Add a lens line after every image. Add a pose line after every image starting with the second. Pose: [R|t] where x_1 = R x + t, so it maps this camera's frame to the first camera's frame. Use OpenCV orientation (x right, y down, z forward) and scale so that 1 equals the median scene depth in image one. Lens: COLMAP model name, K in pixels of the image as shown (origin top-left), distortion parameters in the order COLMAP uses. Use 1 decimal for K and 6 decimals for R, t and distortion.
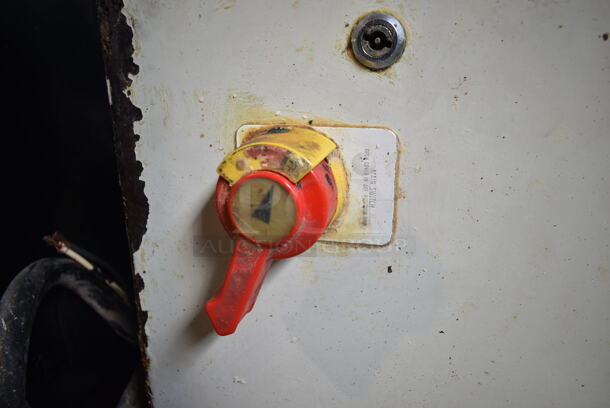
lens RADIAL K [[461.6, 0, 306.1], [0, 461.6, 202.8], [0, 0, 1]] dist [-0.014086, -0.002742]
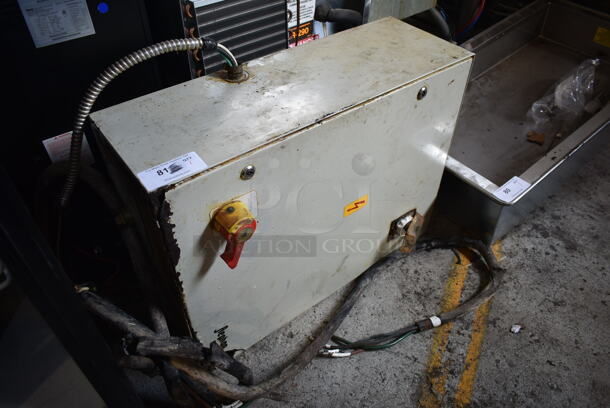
lens RADIAL K [[461.6, 0, 305.4], [0, 461.6, 206.1], [0, 0, 1]] dist [-0.014086, -0.002742]
pose [[0.616786, -0.529035, 0.582835, -1.381880], [0.202158, 0.822085, 0.532267, -1.540908], [-0.760728, -0.210470, 0.613999, -1.168595]]
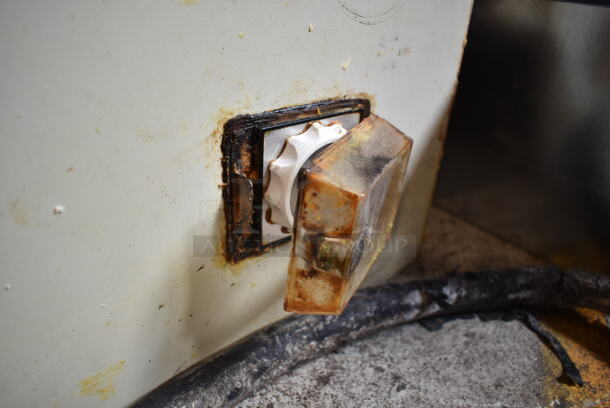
lens RADIAL K [[461.6, 0, 307.5], [0, 461.6, 205.4], [0, 0, 1]] dist [-0.014086, -0.002742]
pose [[0.589059, -0.369650, 0.718588, 1.096003], [0.159120, 0.924891, 0.345337, 0.967631], [-0.792269, -0.089082, 0.603634, 0.305032]]
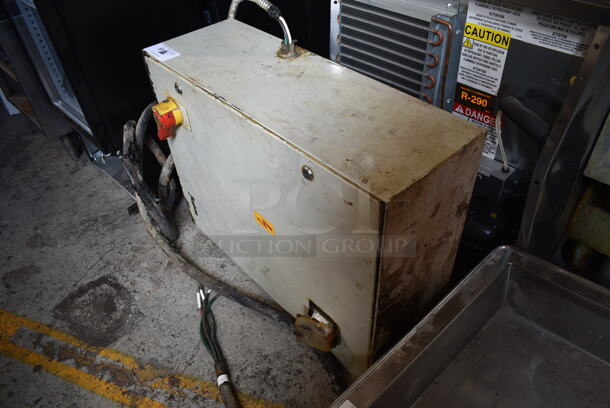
lens RADIAL K [[461.6, 0, 306.6], [0, 461.6, 203.8], [0, 0, 1]] dist [-0.014086, -0.002742]
pose [[0.830134, 0.358112, -0.427357, 2.902699], [-0.123804, 0.865726, 0.484964, -1.418104], [0.543646, -0.349677, 0.763004, -1.748498]]
